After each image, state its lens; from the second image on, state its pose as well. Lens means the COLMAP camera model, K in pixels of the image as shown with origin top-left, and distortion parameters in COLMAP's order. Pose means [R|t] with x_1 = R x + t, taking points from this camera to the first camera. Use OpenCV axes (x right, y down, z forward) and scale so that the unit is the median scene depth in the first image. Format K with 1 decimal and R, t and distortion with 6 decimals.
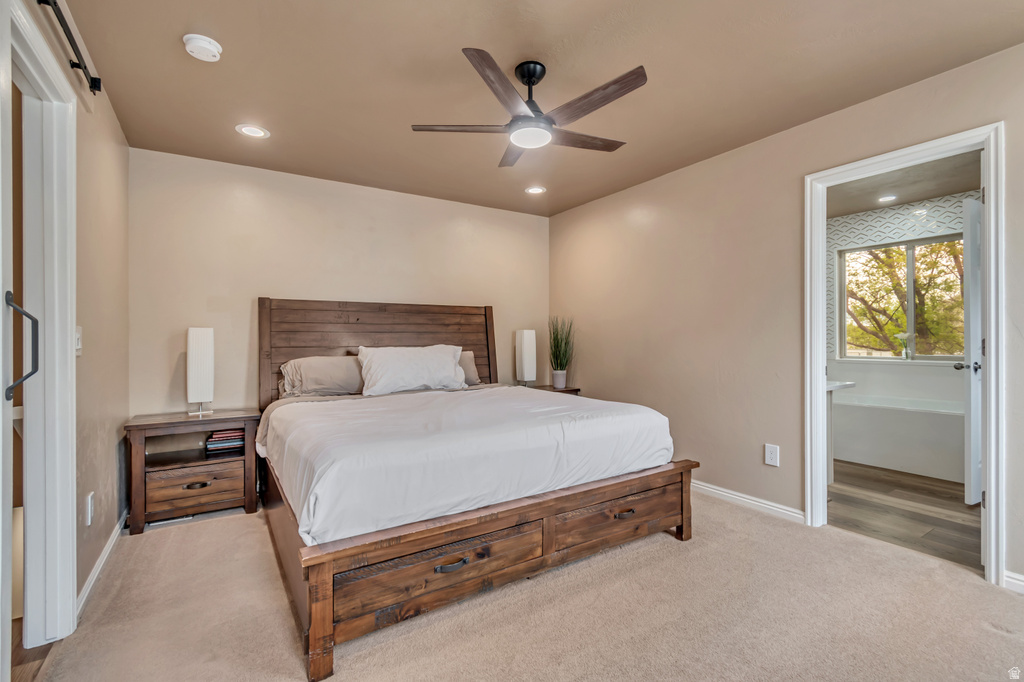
lens RADIAL K [[459.9, 0, 512.0], [0, 459.9, 341.0], [0, 0, 1]] dist [0.001668, -0.000157]
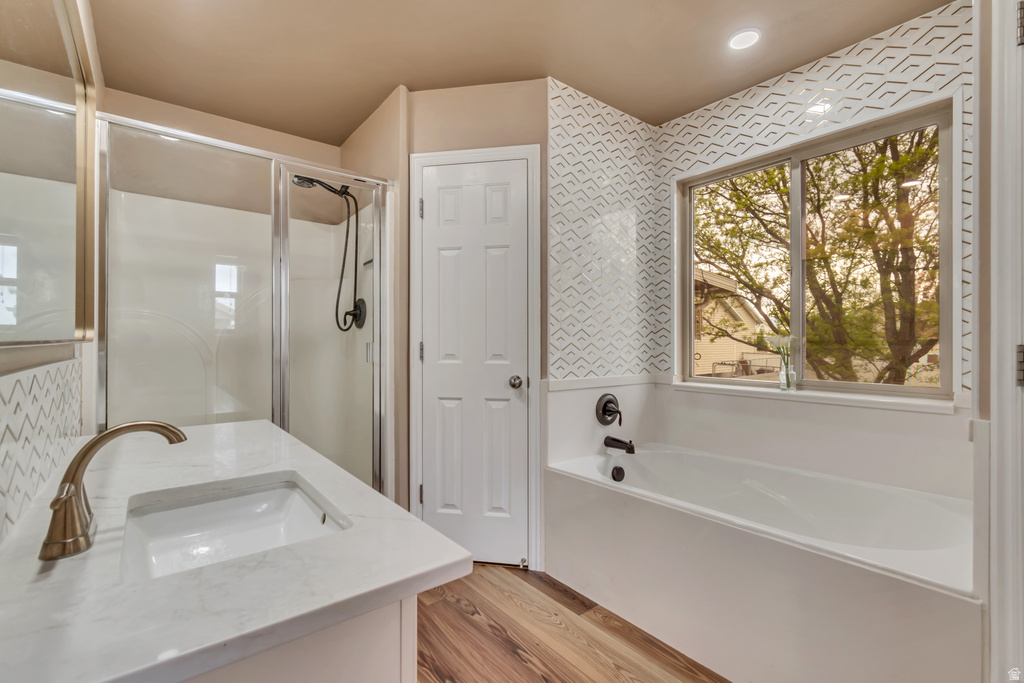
lens RADIAL K [[457.5, 0, 513.7], [0, 457.5, 344.2], [0, 0, 1]] dist [0.001375, -0.000773]
pose [[0.994853, 0.010348, 0.100795, 0.453913], [-0.010940, 0.999926, 0.005318, -0.007581], [-0.100732, -0.006393, 0.994893, 0.474613]]
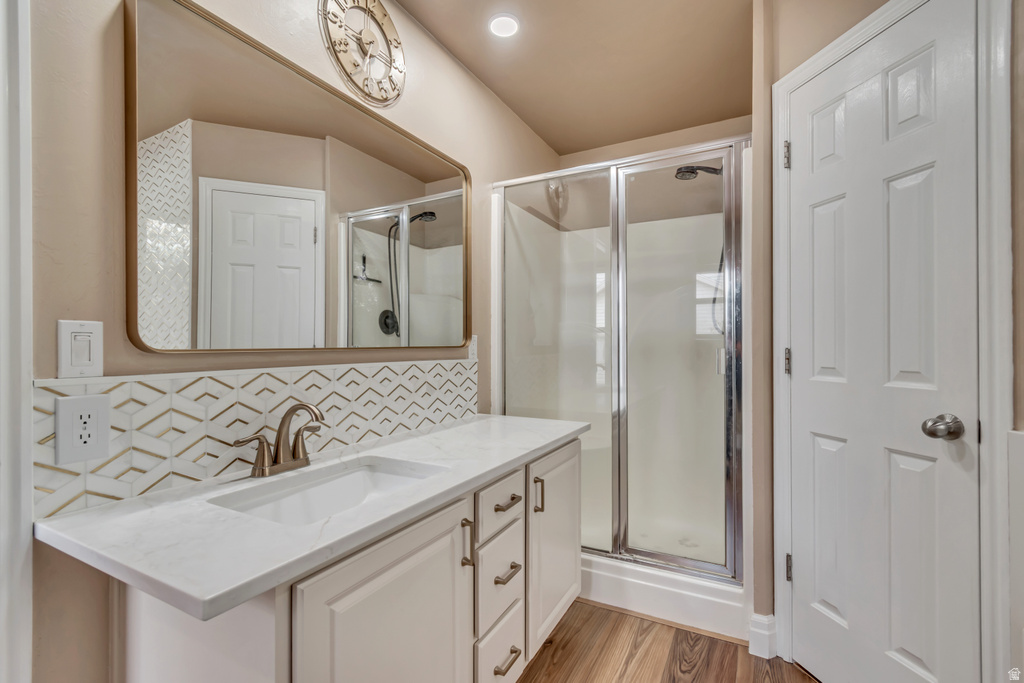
lens RADIAL K [[457.5, 0, 513.7], [0, 457.5, 344.2], [0, 0, 1]] dist [0.001375, -0.000773]
pose [[0.486841, 0.005084, -0.873476, 0.595150], [-0.001744, 0.999987, 0.004848, -0.010129], [0.873489, -0.000837, 0.486843, 0.621506]]
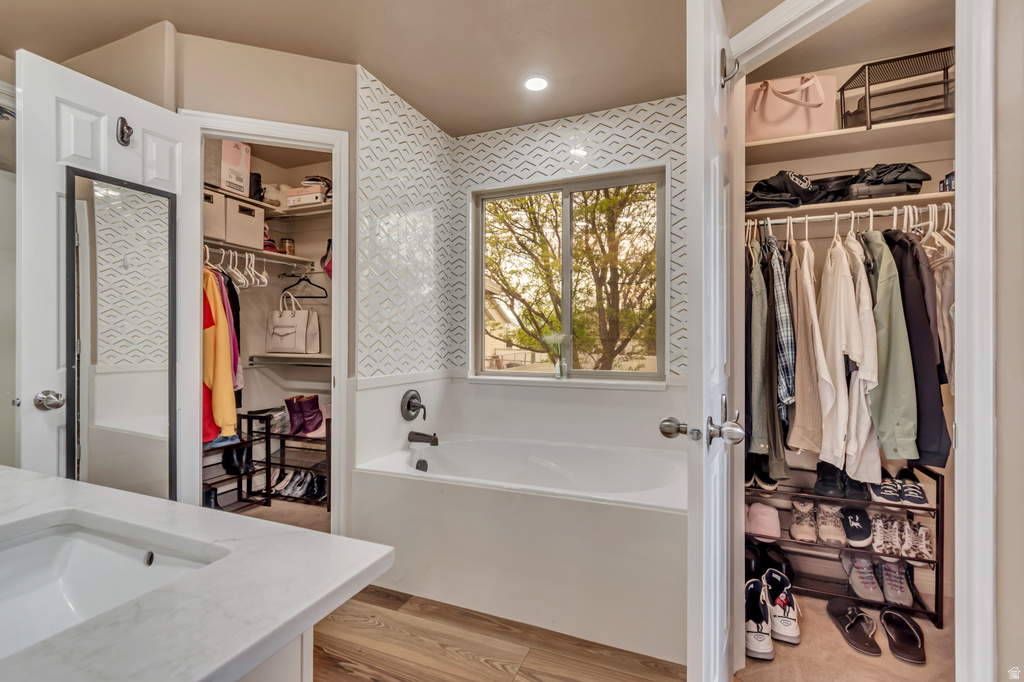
lens RADIAL K [[459.9, 0, 512.0], [0, 459.9, 341.0], [0, 0, 1]] dist [0.001668, -0.000157]
pose [[0.820290, 0.010024, 0.571860, 0.405128], [-0.011438, 0.999934, -0.001120, -0.006910], [-0.571833, -0.005622, 0.820351, 0.476572]]
